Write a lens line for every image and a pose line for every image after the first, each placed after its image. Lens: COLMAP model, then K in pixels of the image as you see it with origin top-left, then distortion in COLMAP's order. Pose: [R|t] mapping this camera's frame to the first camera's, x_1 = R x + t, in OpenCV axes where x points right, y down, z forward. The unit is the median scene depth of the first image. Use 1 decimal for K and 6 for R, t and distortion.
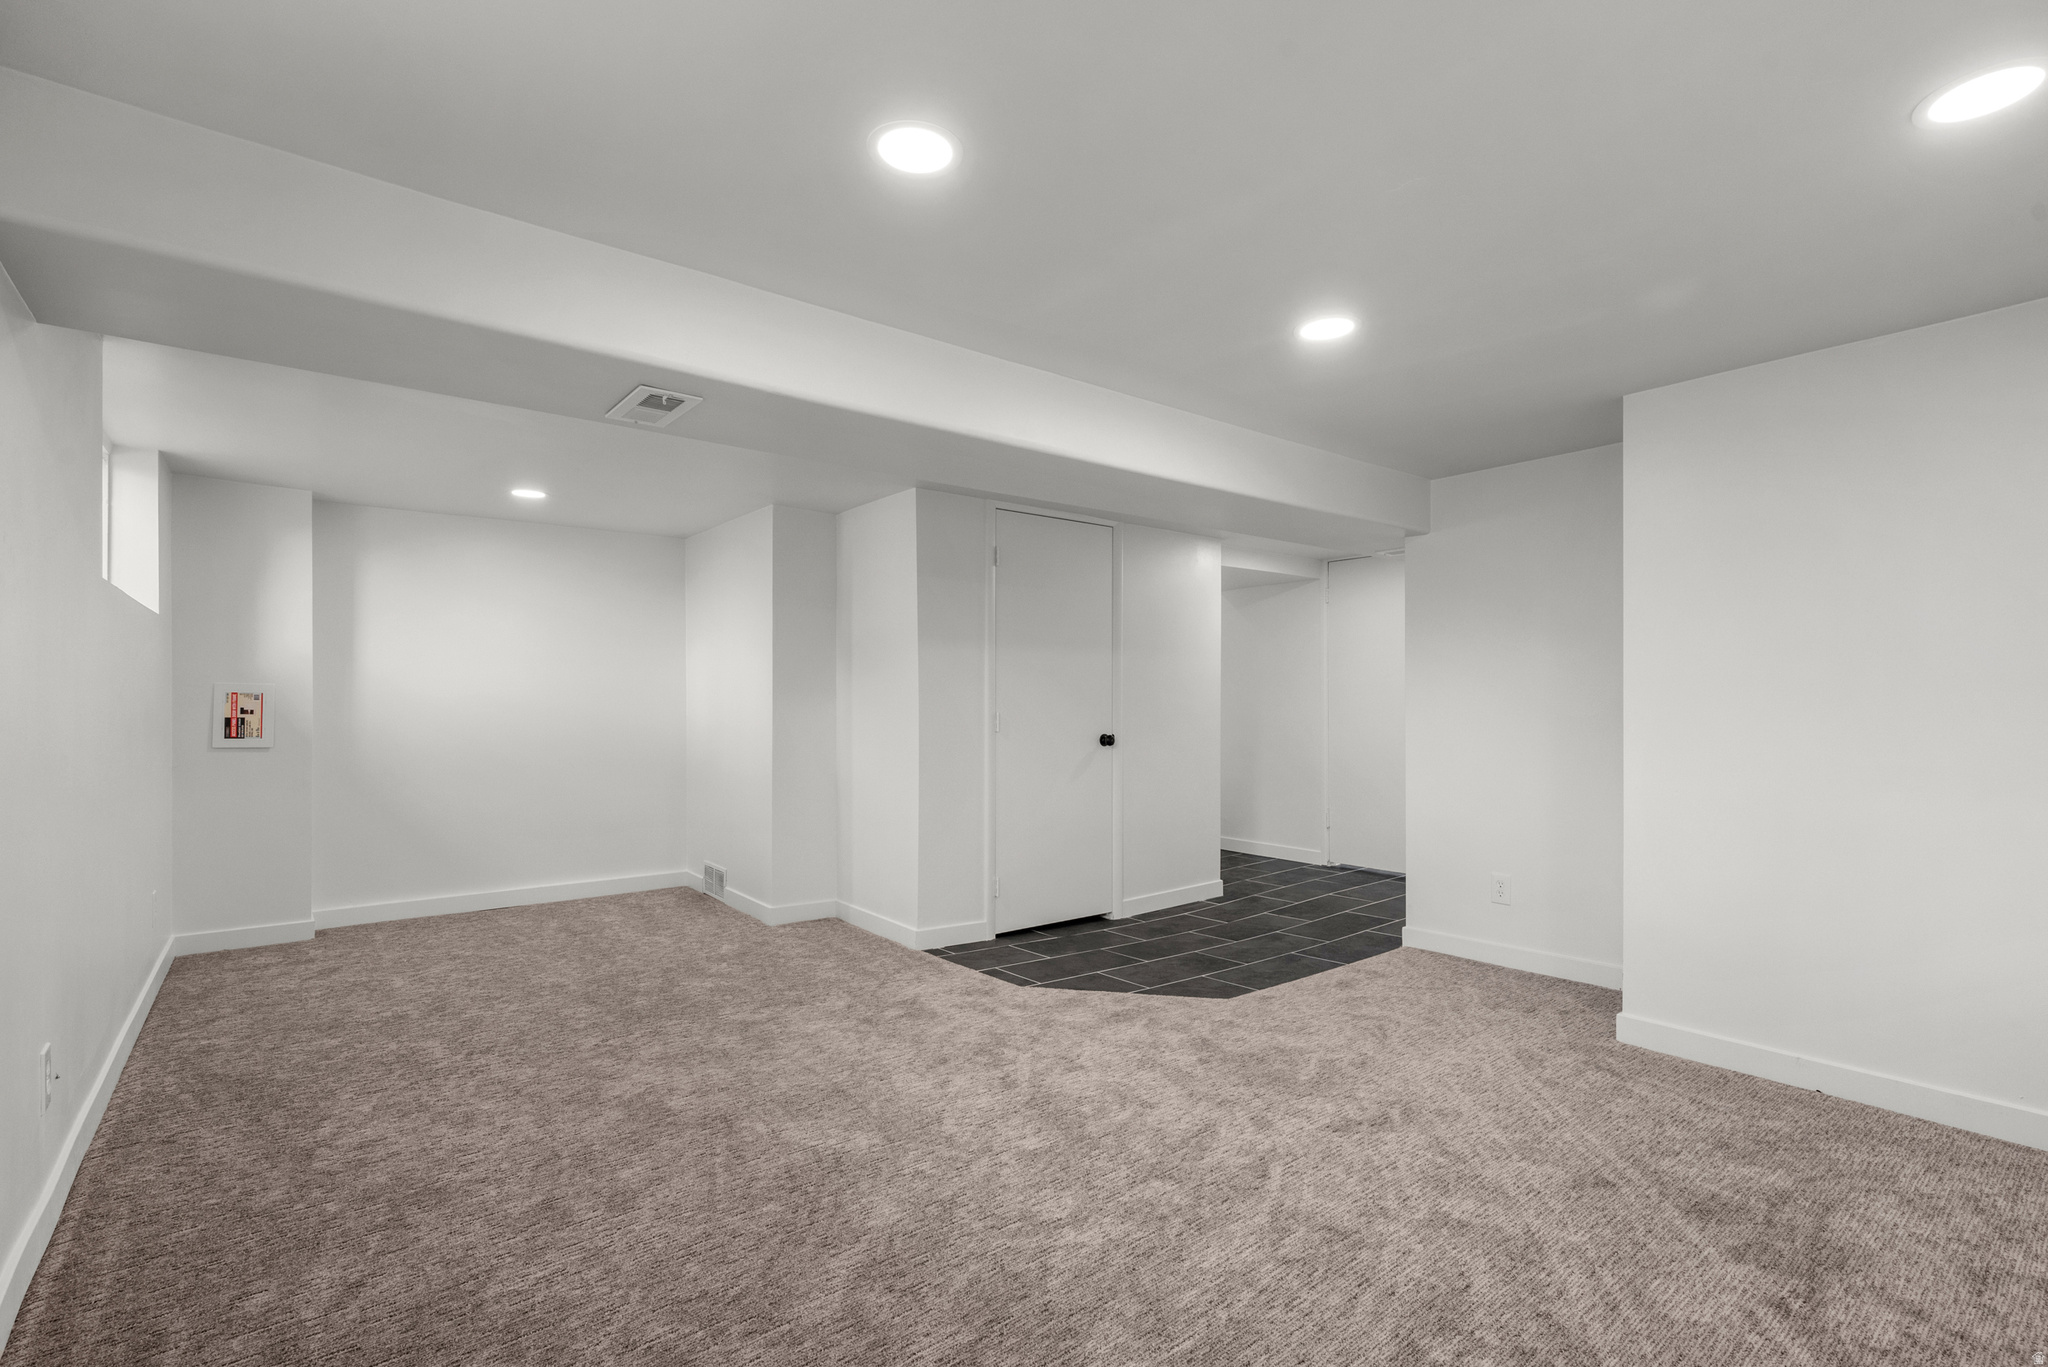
lens RADIAL K [[944.2, 0, 1026.2], [0, 944.2, 708.3], [0, 0, 1]] dist [0.000478, -0.000101]
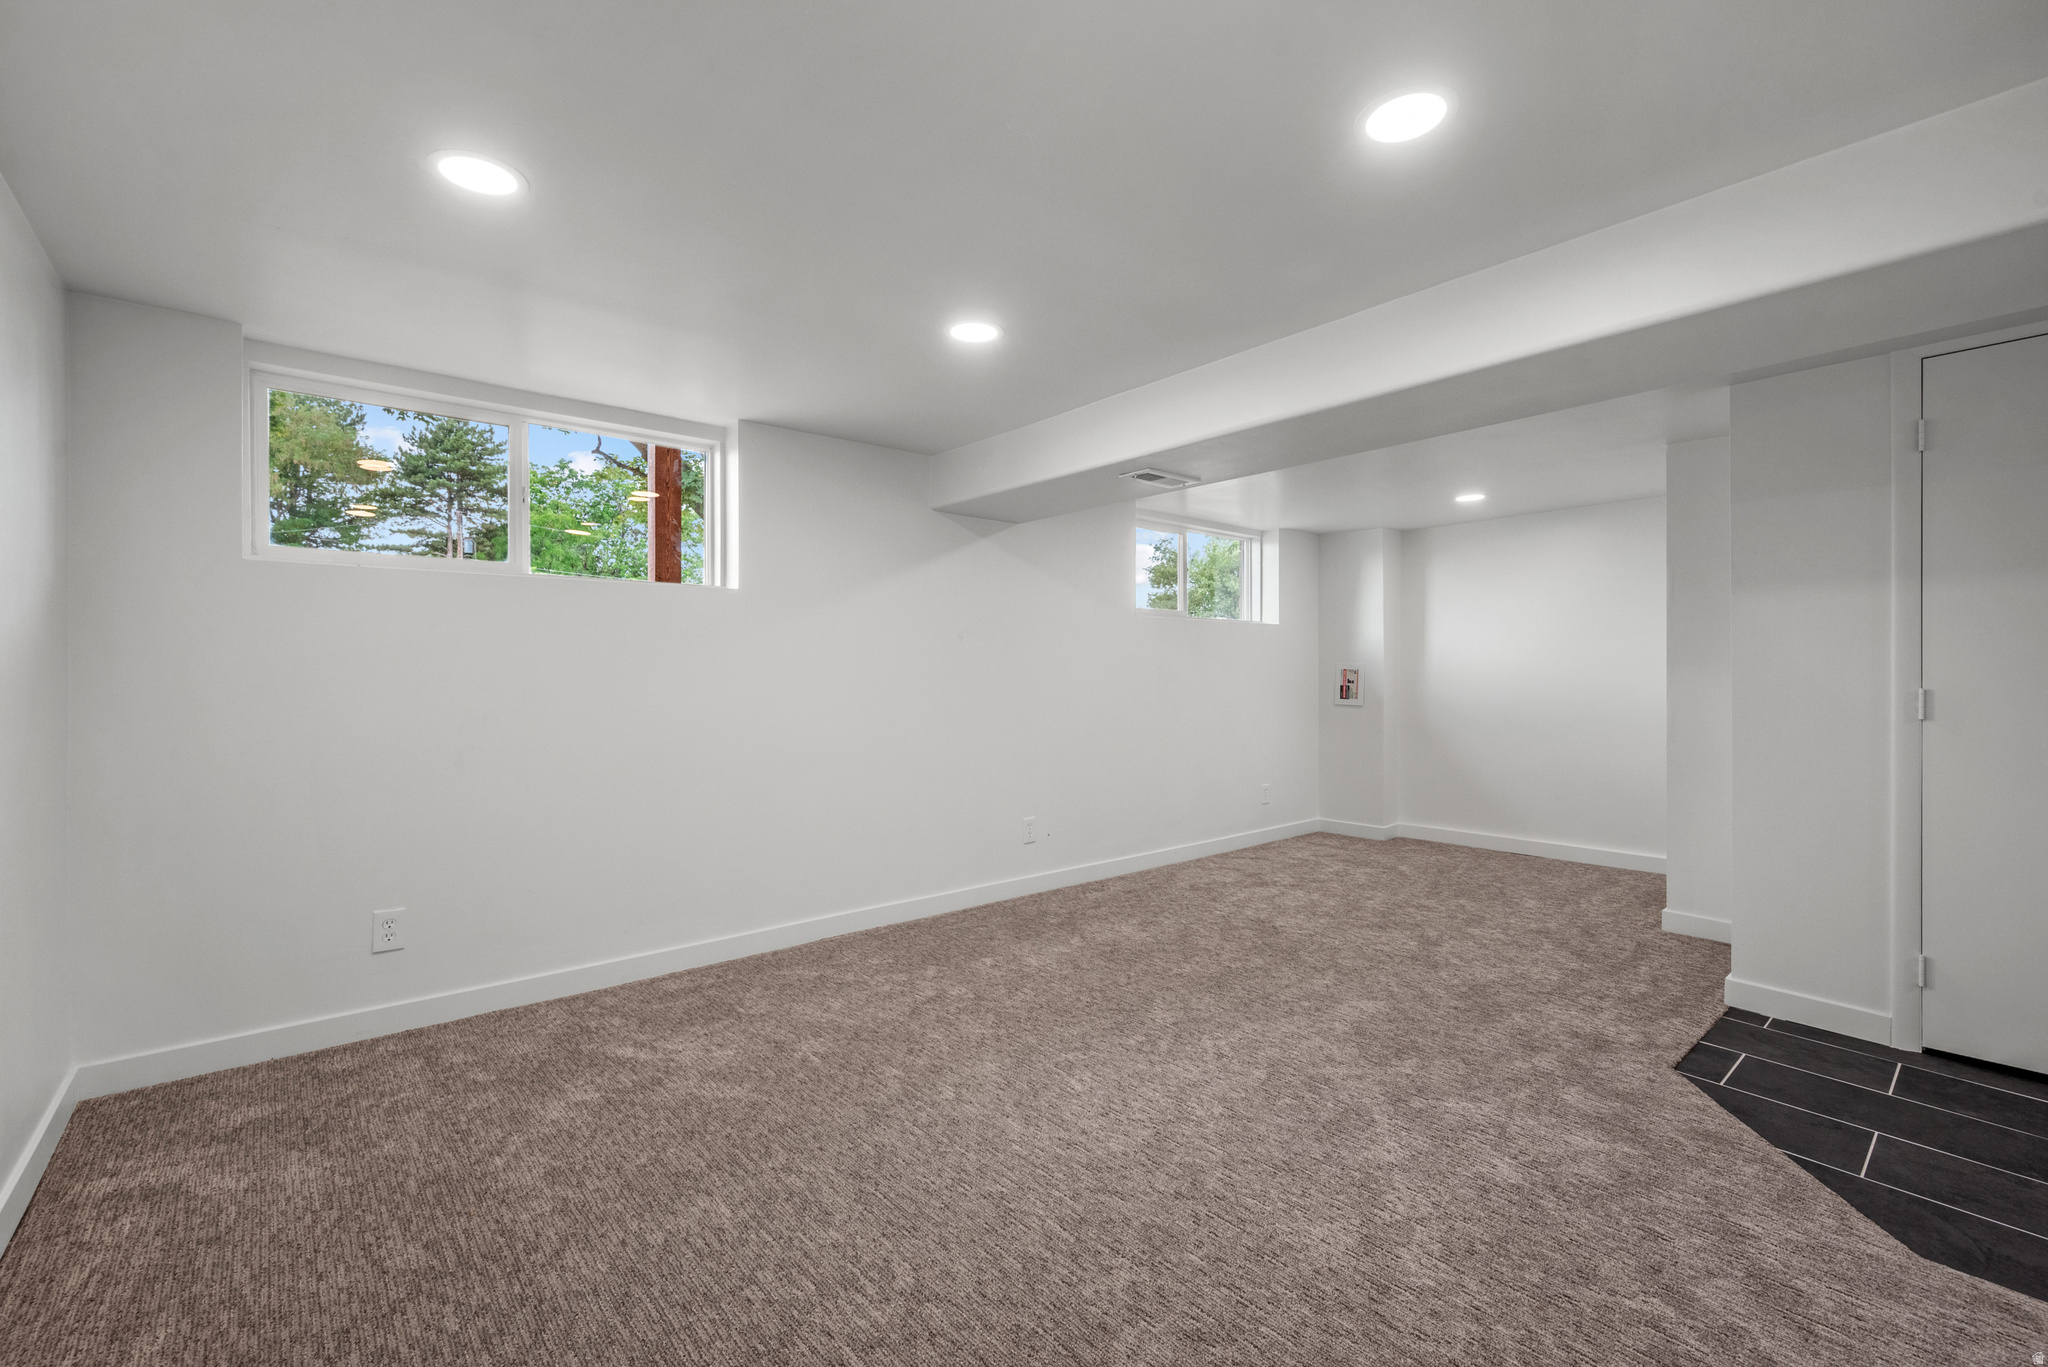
lens RADIAL K [[860.1, 0, 1024.0], [0, 860.1, 683.5], [0, 0, 1]] dist [0.000485, 0.000018]
pose [[0.031248, 0.005652, -0.999496, 0.559018], [-0.001825, 0.999983, 0.005598, -0.000330], [0.999510, 0.001649, 0.031258, 0.431217]]
